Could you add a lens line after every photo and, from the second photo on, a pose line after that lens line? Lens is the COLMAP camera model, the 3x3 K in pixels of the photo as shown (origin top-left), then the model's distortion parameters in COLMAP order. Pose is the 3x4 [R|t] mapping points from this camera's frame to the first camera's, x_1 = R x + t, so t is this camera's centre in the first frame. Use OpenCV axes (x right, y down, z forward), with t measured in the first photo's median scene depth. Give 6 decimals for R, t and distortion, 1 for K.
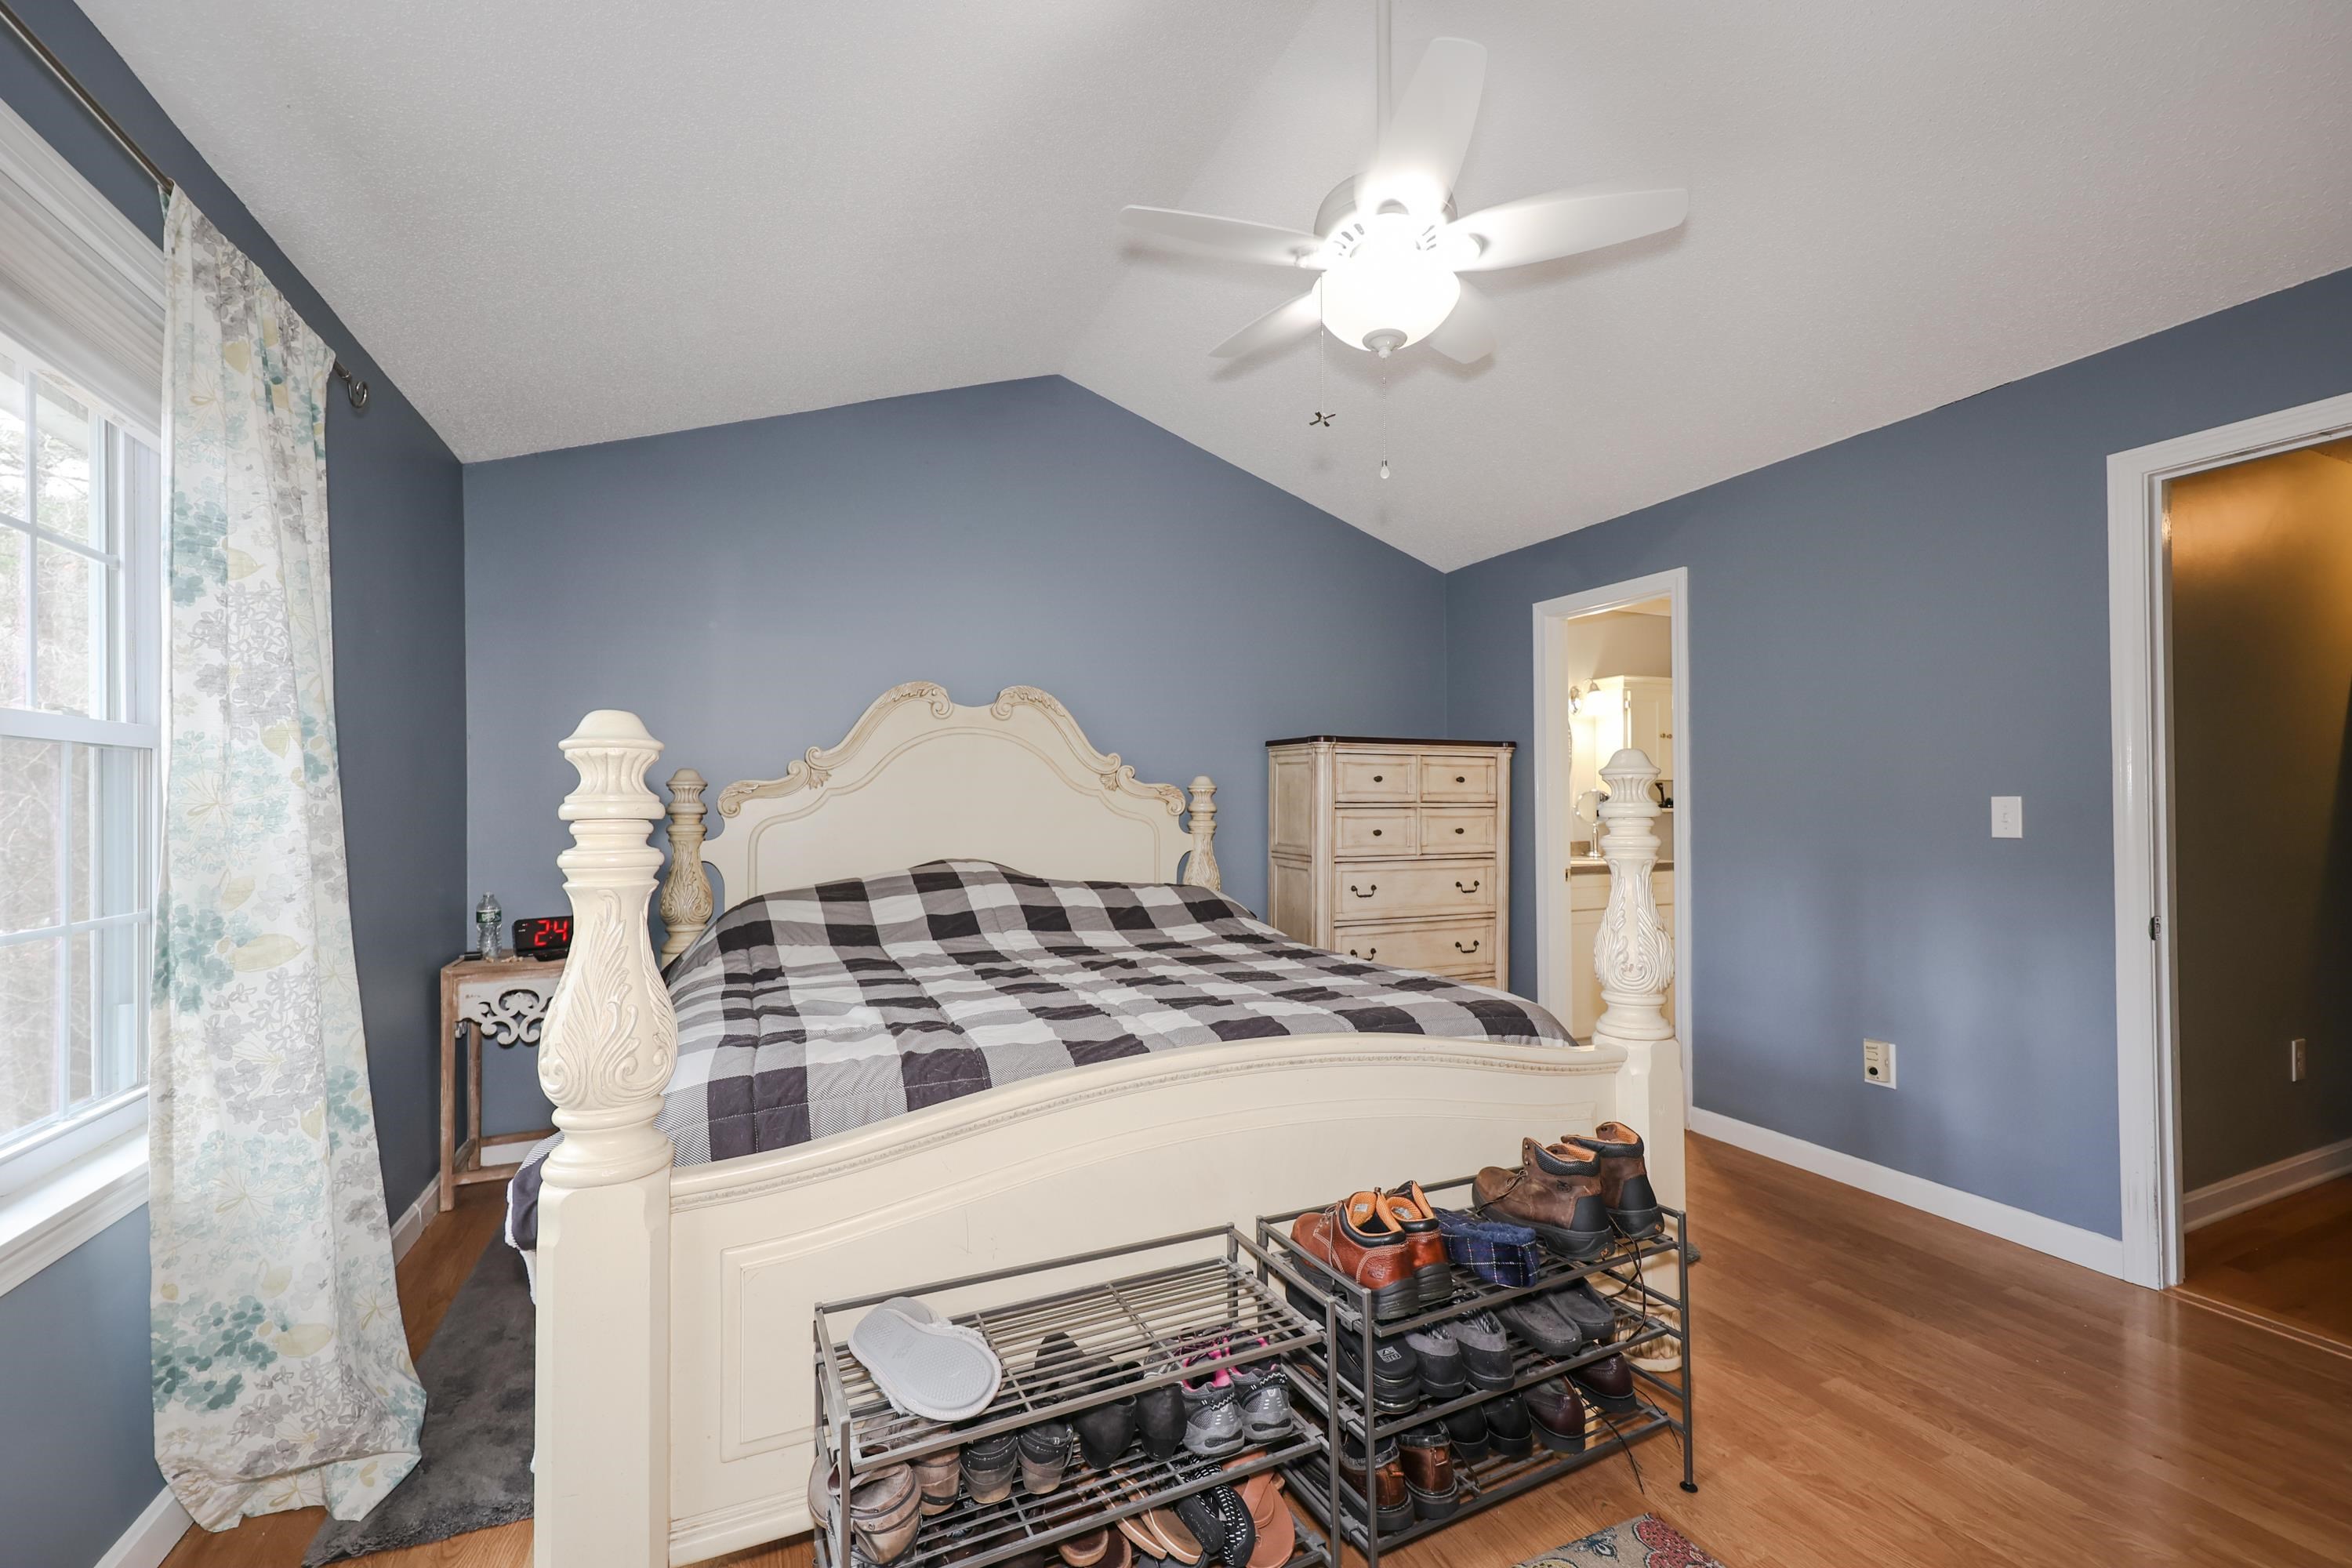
lens RADIAL K [[964.1, 0, 1176.0], [0, 964.1, 784.0], [0, 0, 1]] dist [0.001650, 0.000145]
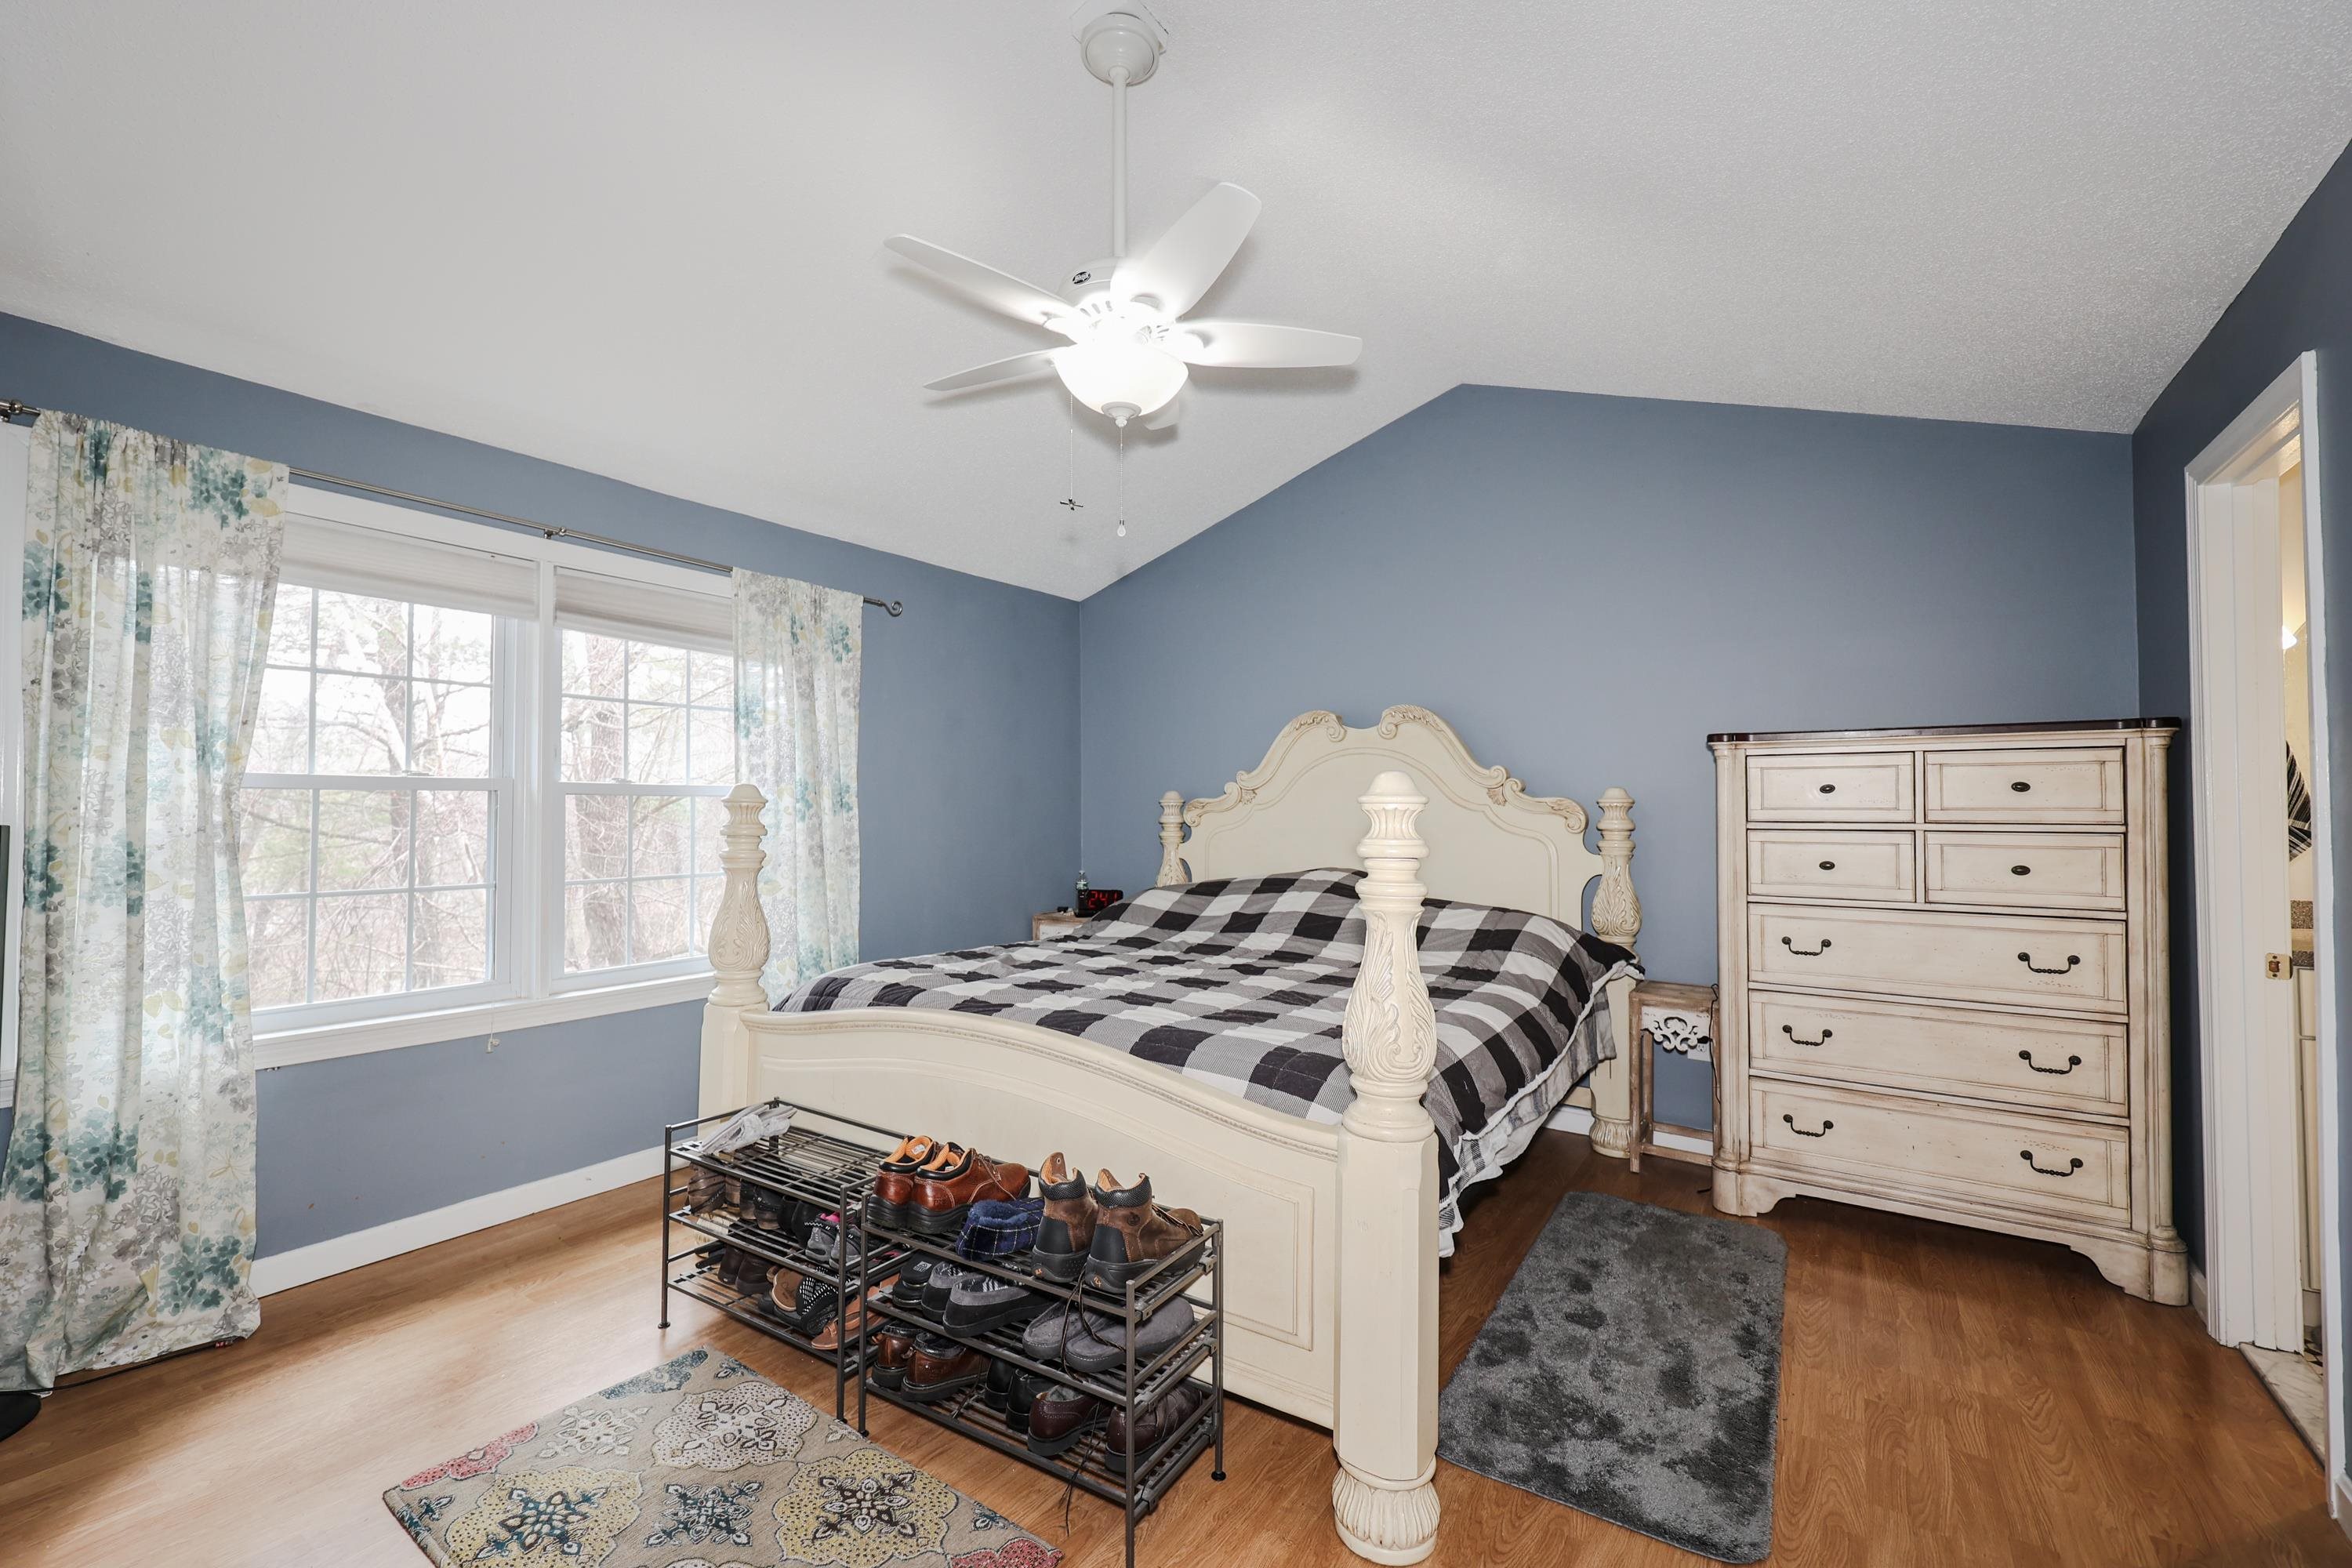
lens RADIAL K [[964.1, 0, 1176.0], [0, 964.1, 784.0], [0, 0, 1]] dist [0.001650, 0.000145]
pose [[0.530524, -0.016161, -0.847516, 0.559746], [0.020273, 0.999774, -0.006375, -0.014056], [0.847428, -0.013800, 0.530731, 0.228301]]
